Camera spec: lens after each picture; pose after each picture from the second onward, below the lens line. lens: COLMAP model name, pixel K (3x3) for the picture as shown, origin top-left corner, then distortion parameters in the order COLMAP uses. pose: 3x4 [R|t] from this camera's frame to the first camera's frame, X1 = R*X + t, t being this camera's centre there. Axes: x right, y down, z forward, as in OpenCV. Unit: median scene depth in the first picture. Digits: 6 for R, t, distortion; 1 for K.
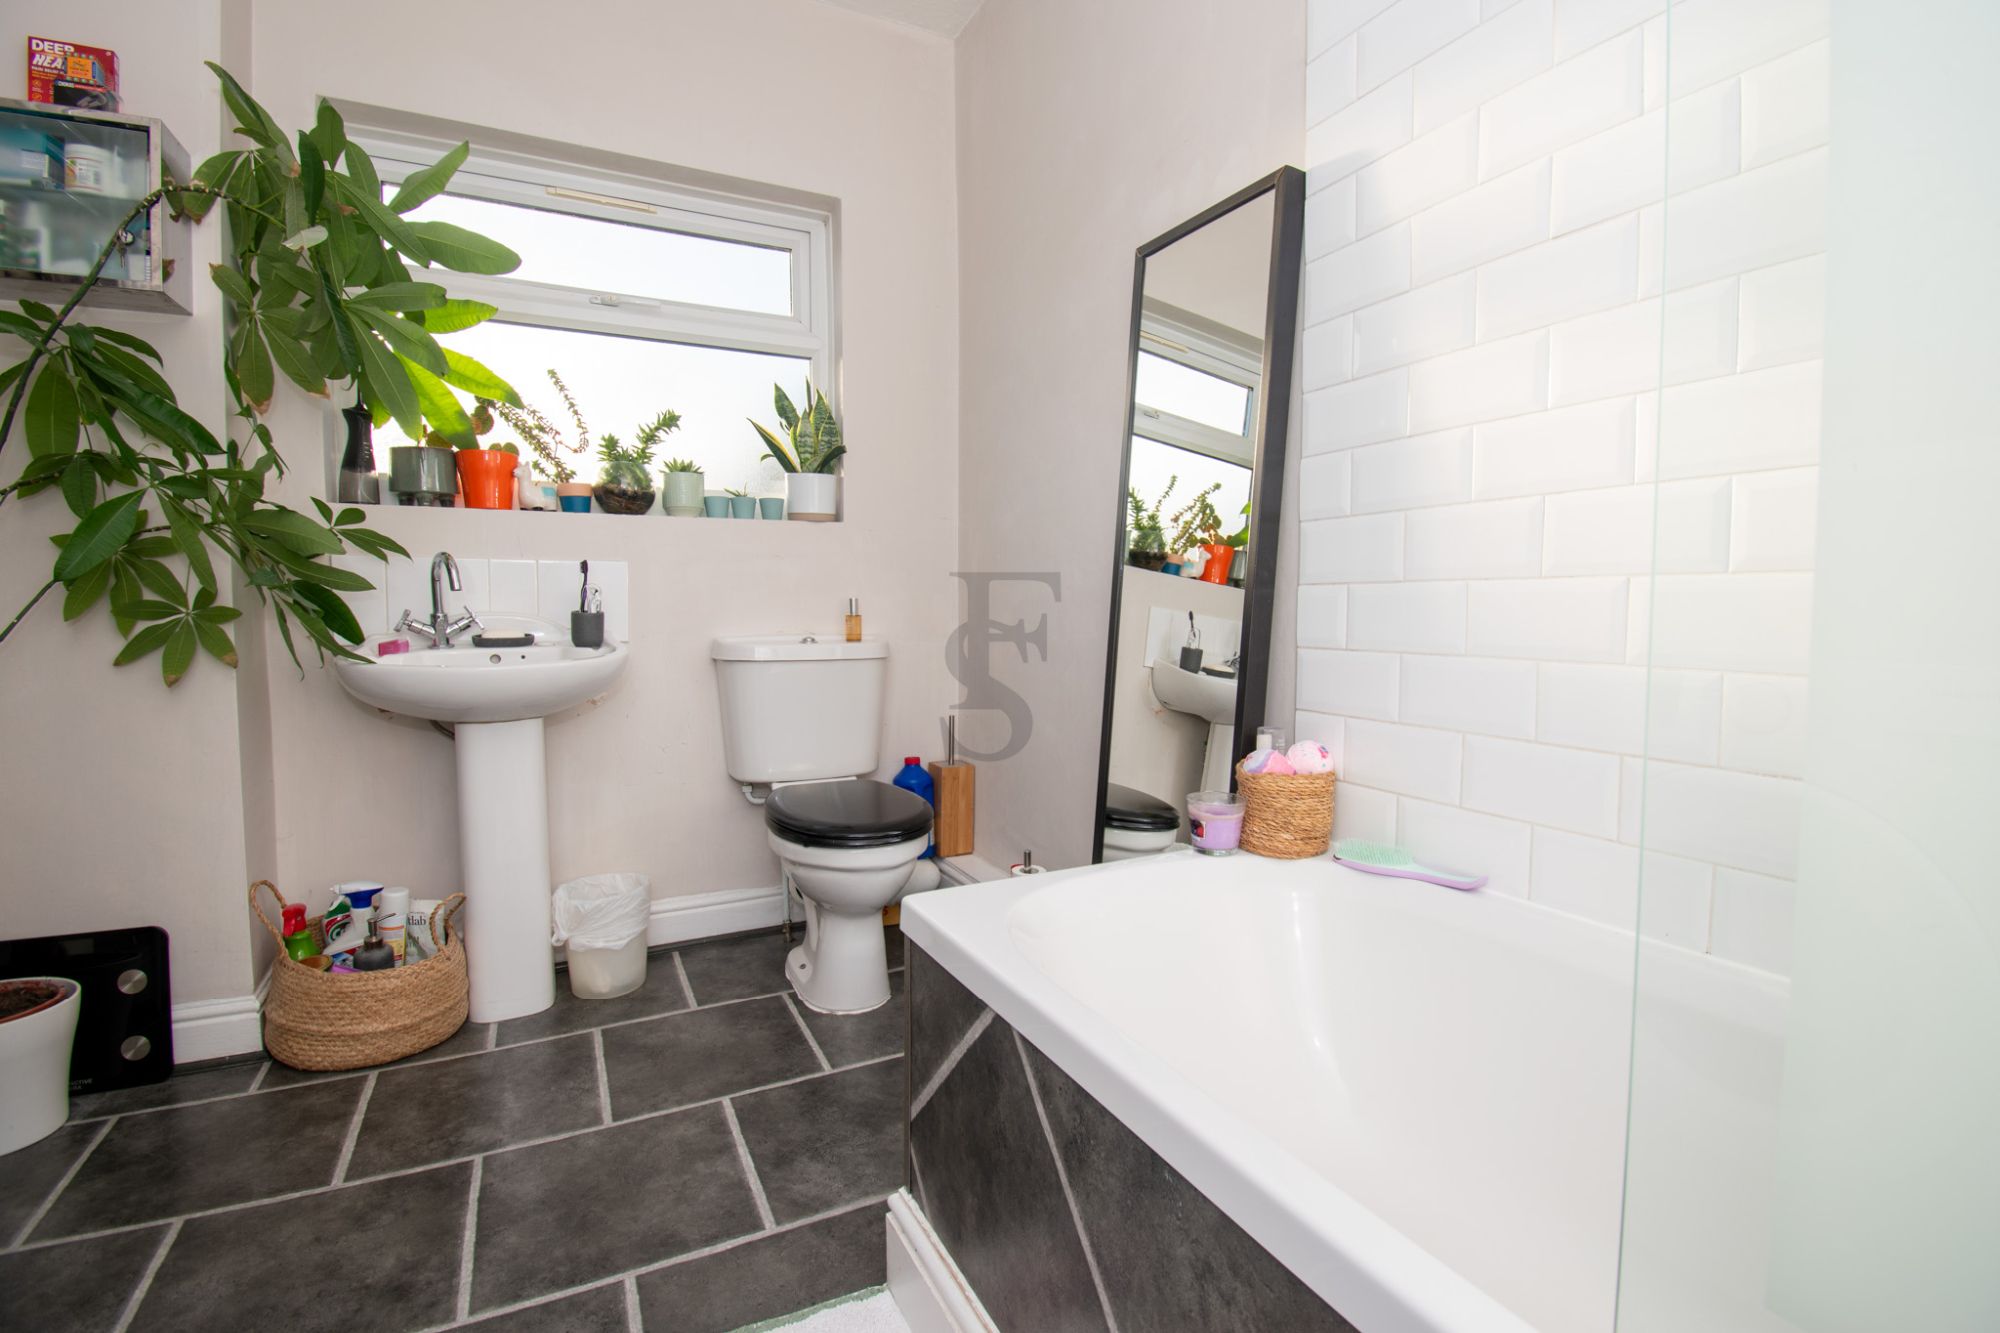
lens RADIAL K [[918.8, 0, 1015.1], [0, 918.8, 666.3], [0, 0, 1]] dist [0.000012, -0.000012]
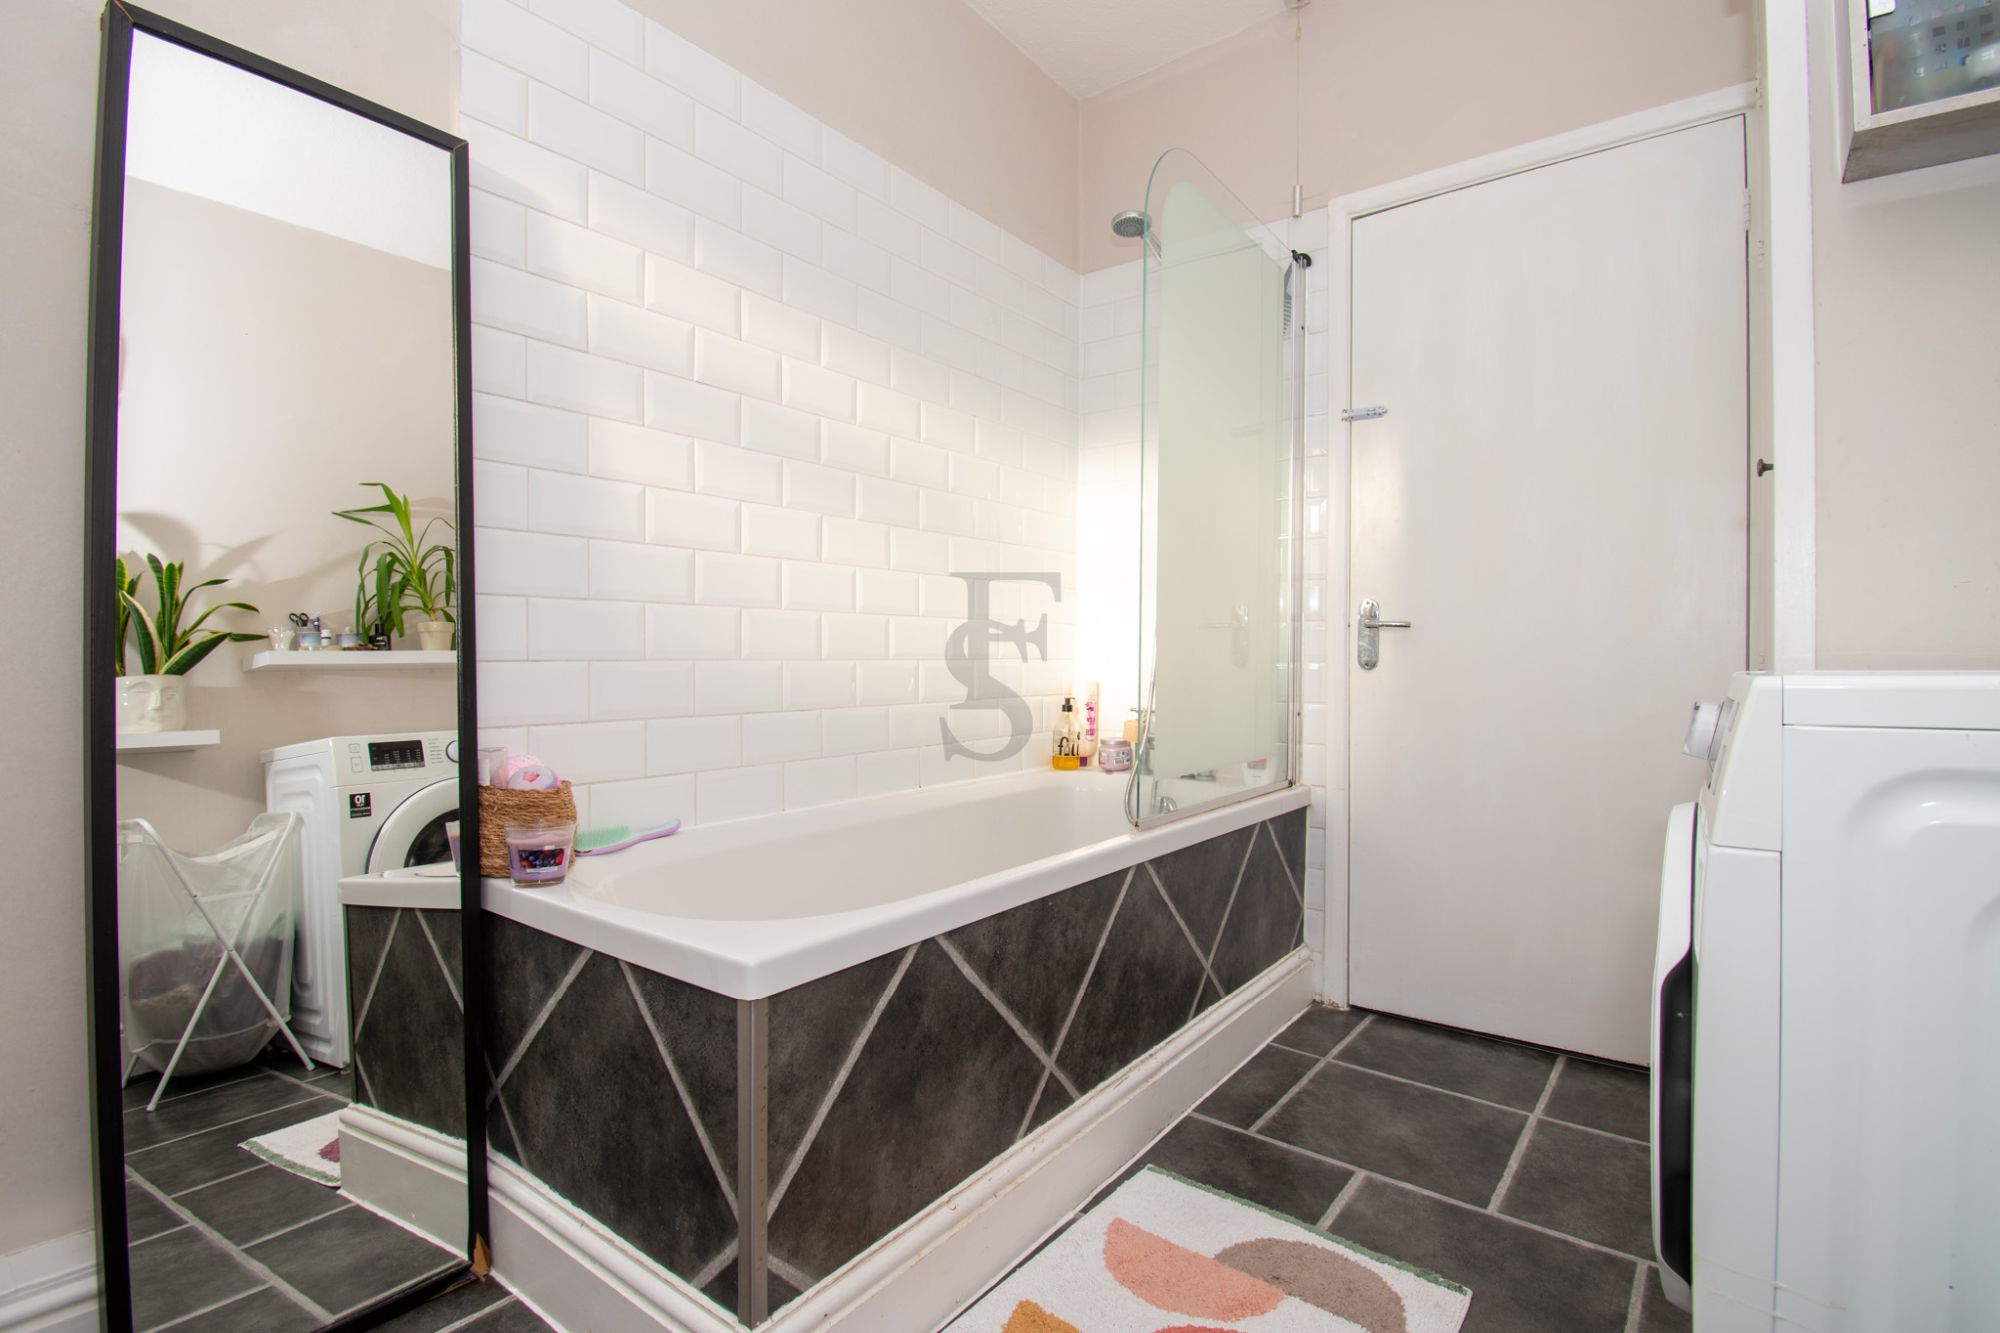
lens RADIAL K [[918.8, 0, 1015.1], [0, 918.8, 666.3], [0, 0, 1]] dist [0.000012, -0.000012]
pose [[-0.437810, 0.003264, 0.899062, -1.094826], [0.062756, 0.997665, 0.026937, -0.005816], [-0.896875, 0.068215, -0.436993, 1.318742]]
